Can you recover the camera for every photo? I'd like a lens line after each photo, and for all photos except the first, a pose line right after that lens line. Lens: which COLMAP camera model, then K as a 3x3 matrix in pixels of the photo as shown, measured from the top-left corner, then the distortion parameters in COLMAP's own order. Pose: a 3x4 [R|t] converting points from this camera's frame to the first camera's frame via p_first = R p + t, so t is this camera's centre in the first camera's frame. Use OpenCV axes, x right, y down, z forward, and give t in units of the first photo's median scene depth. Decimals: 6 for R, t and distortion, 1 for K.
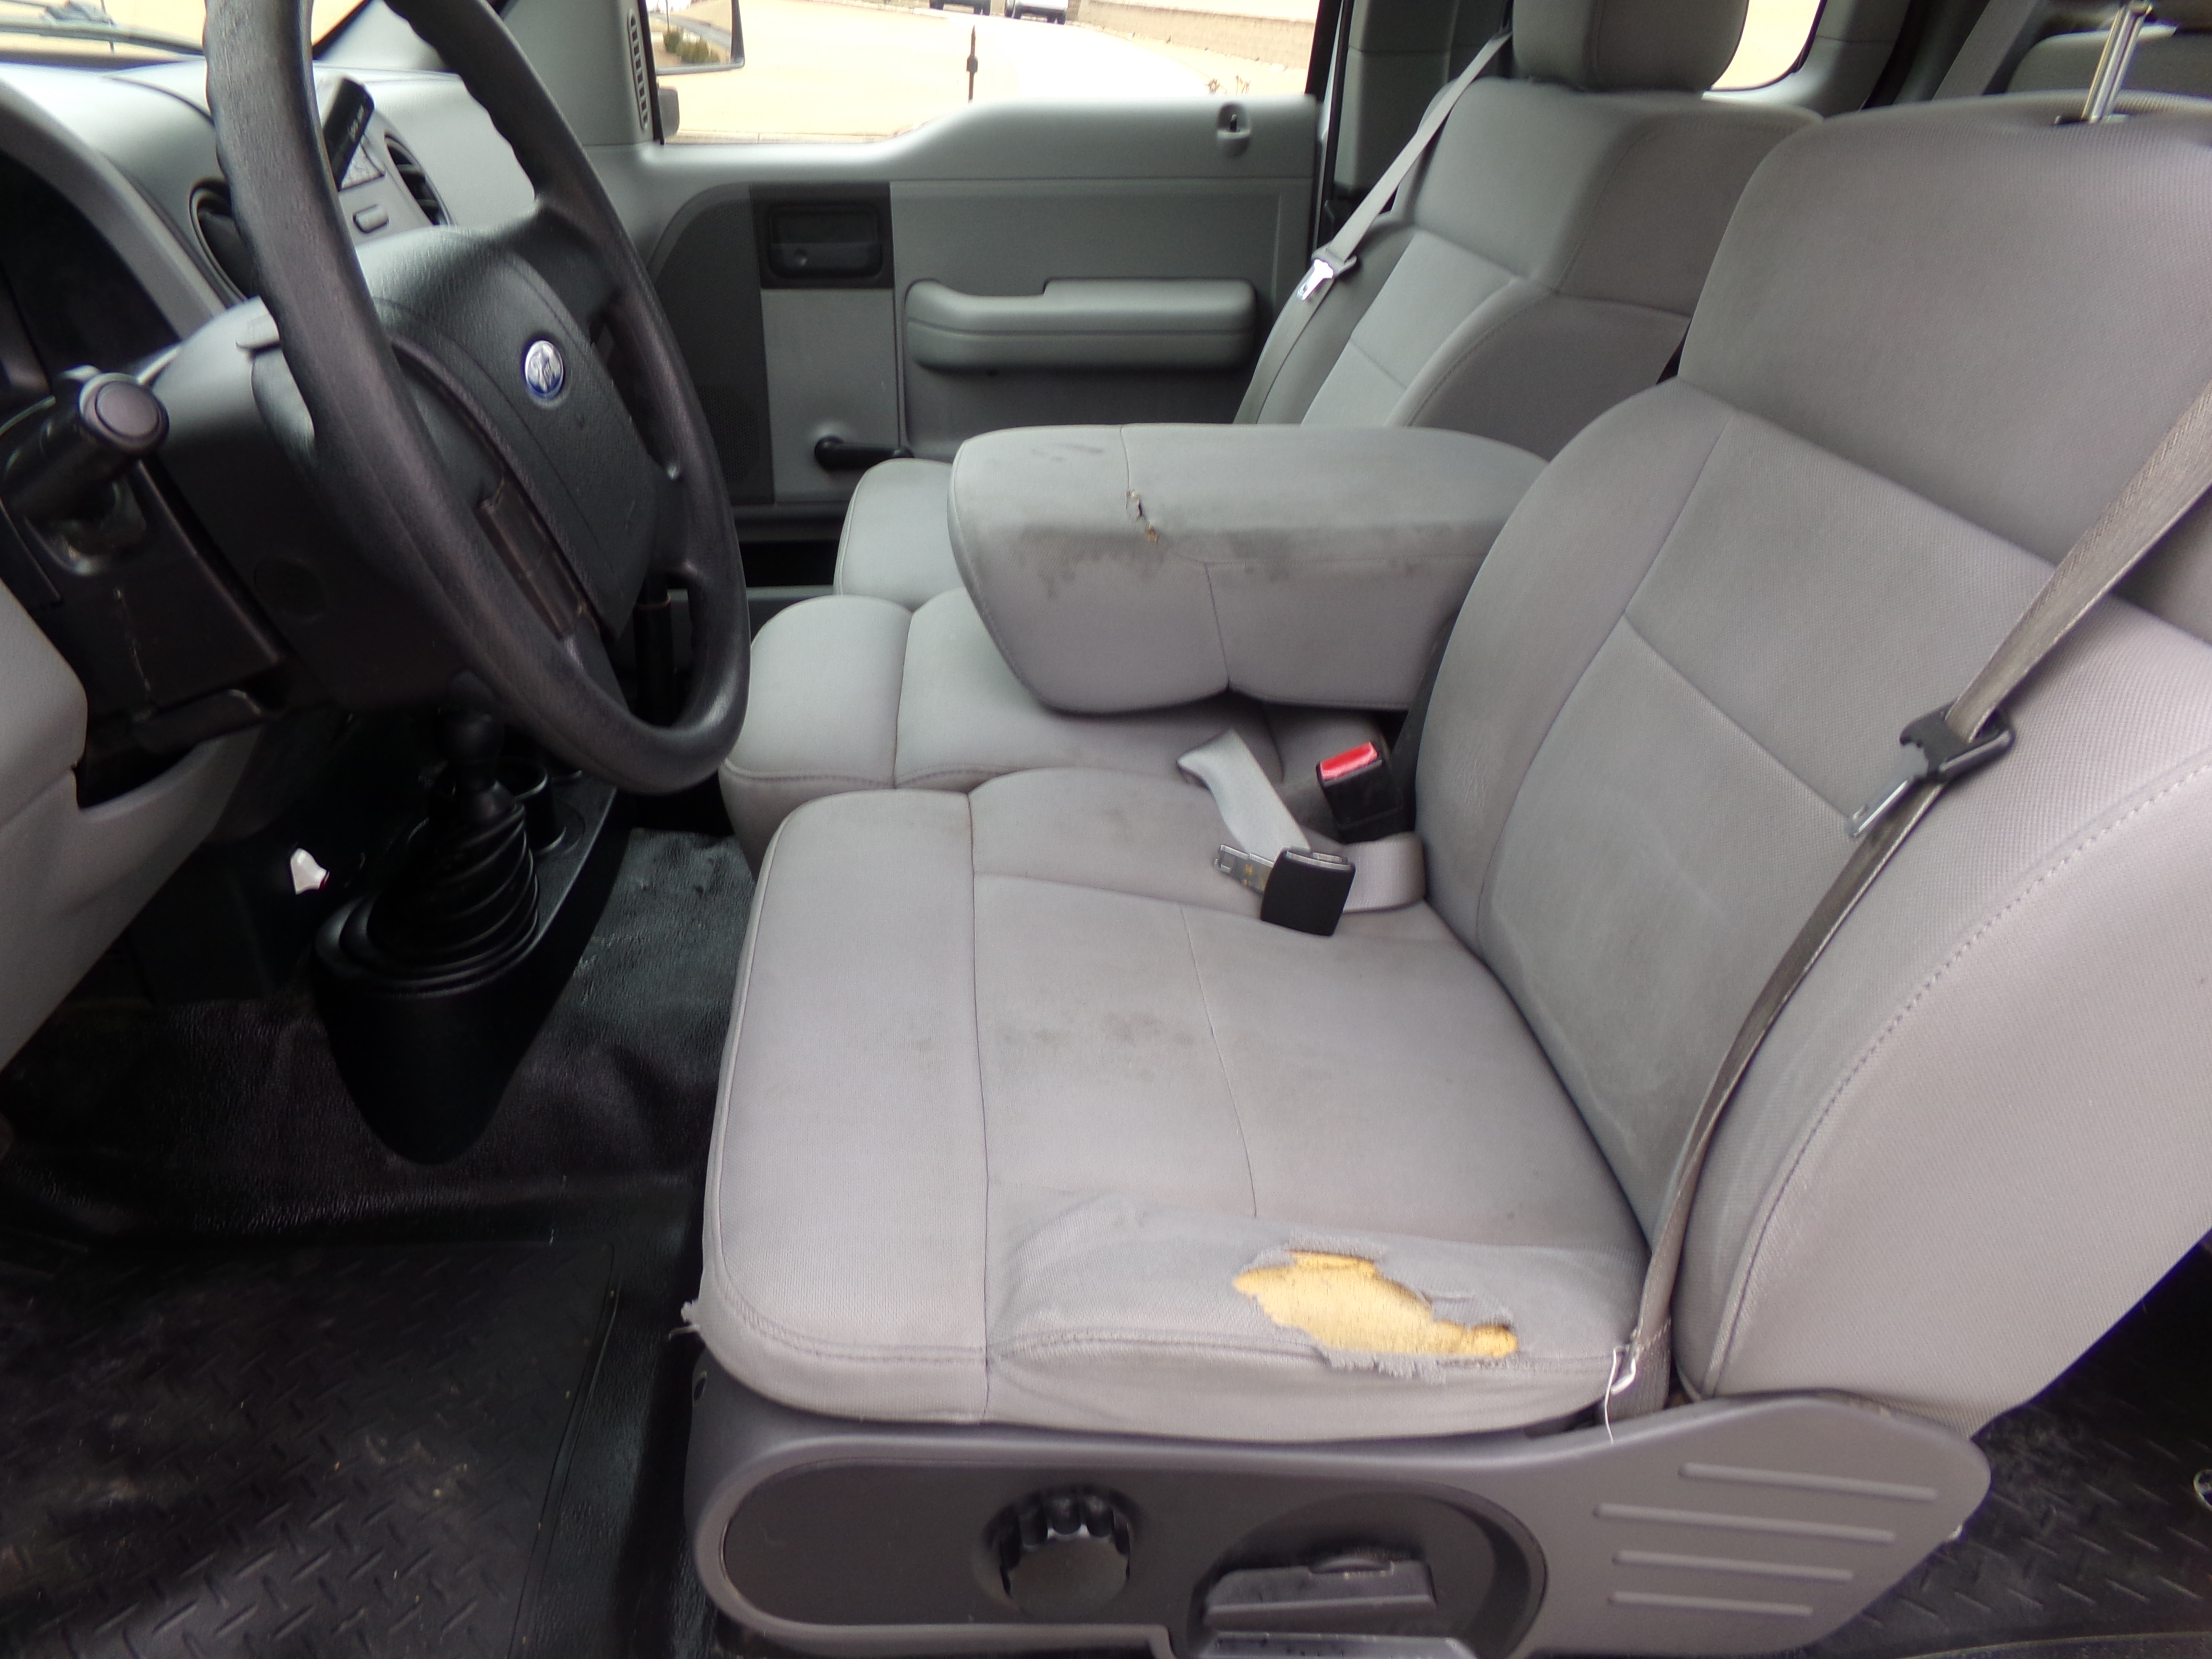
lens RADIAL K [[1500.9, 0, 1091.1], [0, 1500.9, 894.2], [0, 0, 1]] dist [-0.039545, 0.059789]
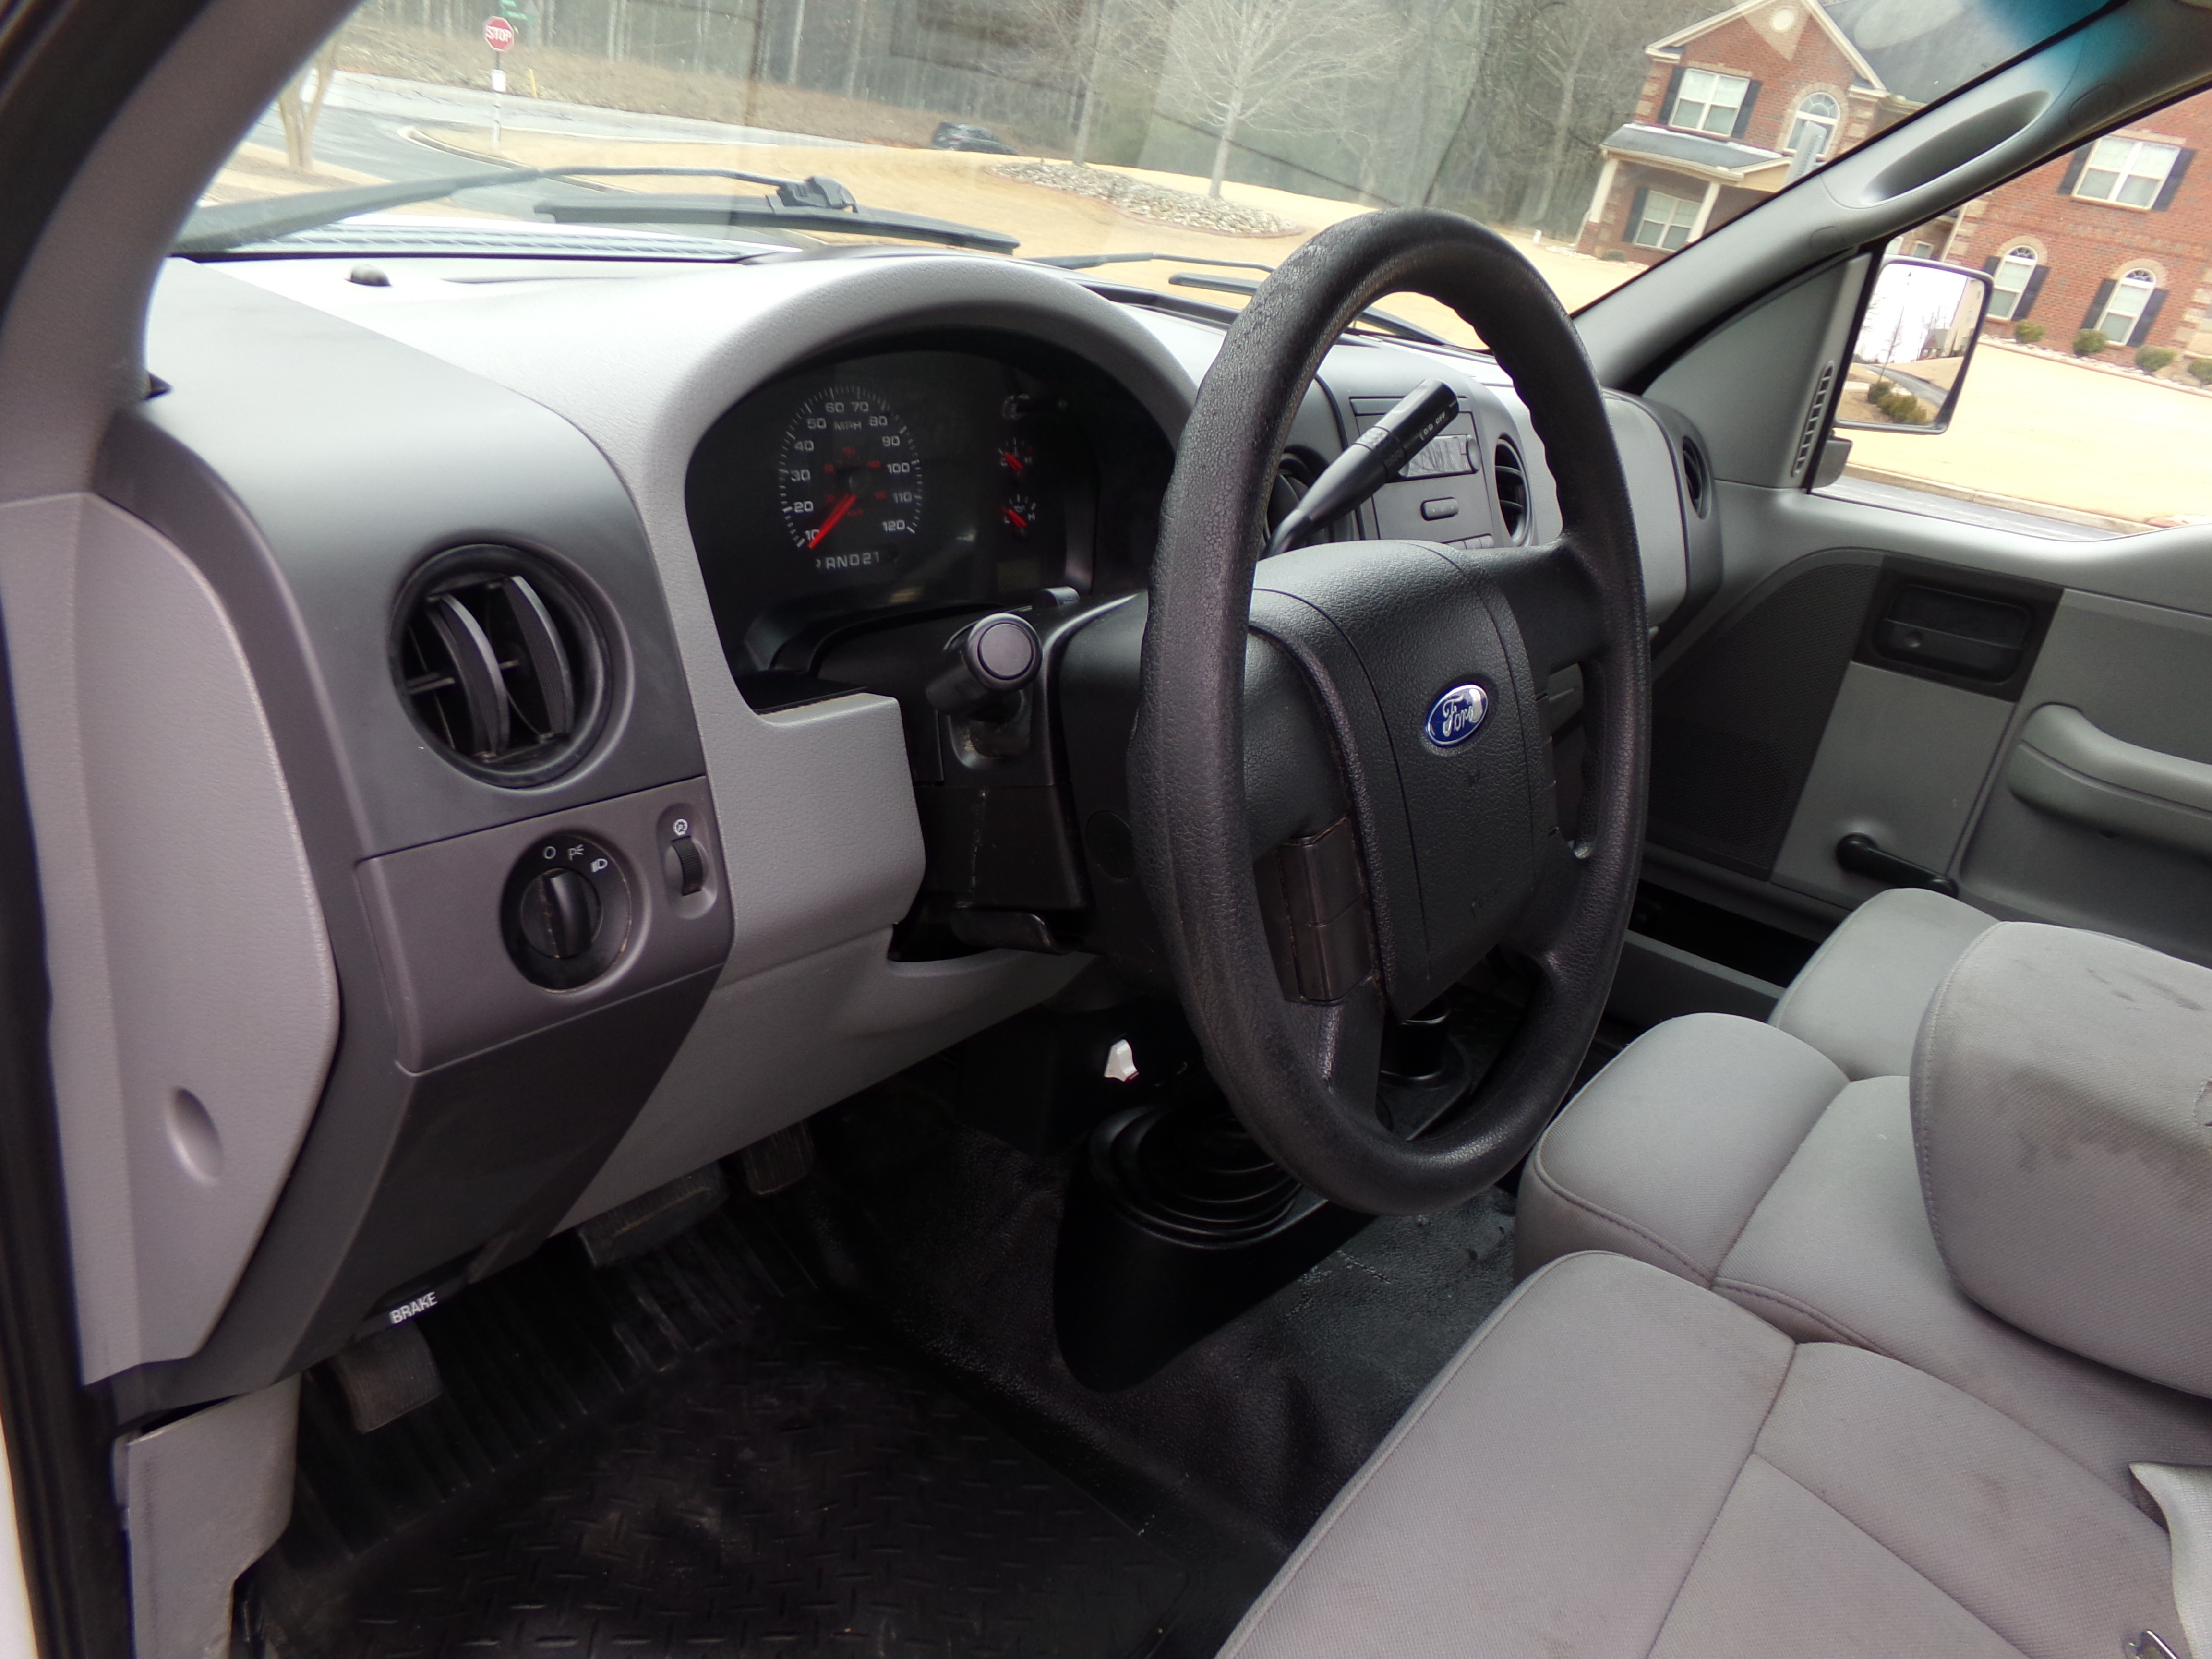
lens RADIAL K [[1500.9, 0, 1091.1], [0, 1500.9, 894.2], [0, 0, 1]] dist [-0.039545, 0.059789]
pose [[0.731528, 0.352809, -0.583432, 0.015452], [-0.445938, 0.894883, -0.017986, -0.090500], [0.515757, 0.273332, 0.811963, 0.127900]]
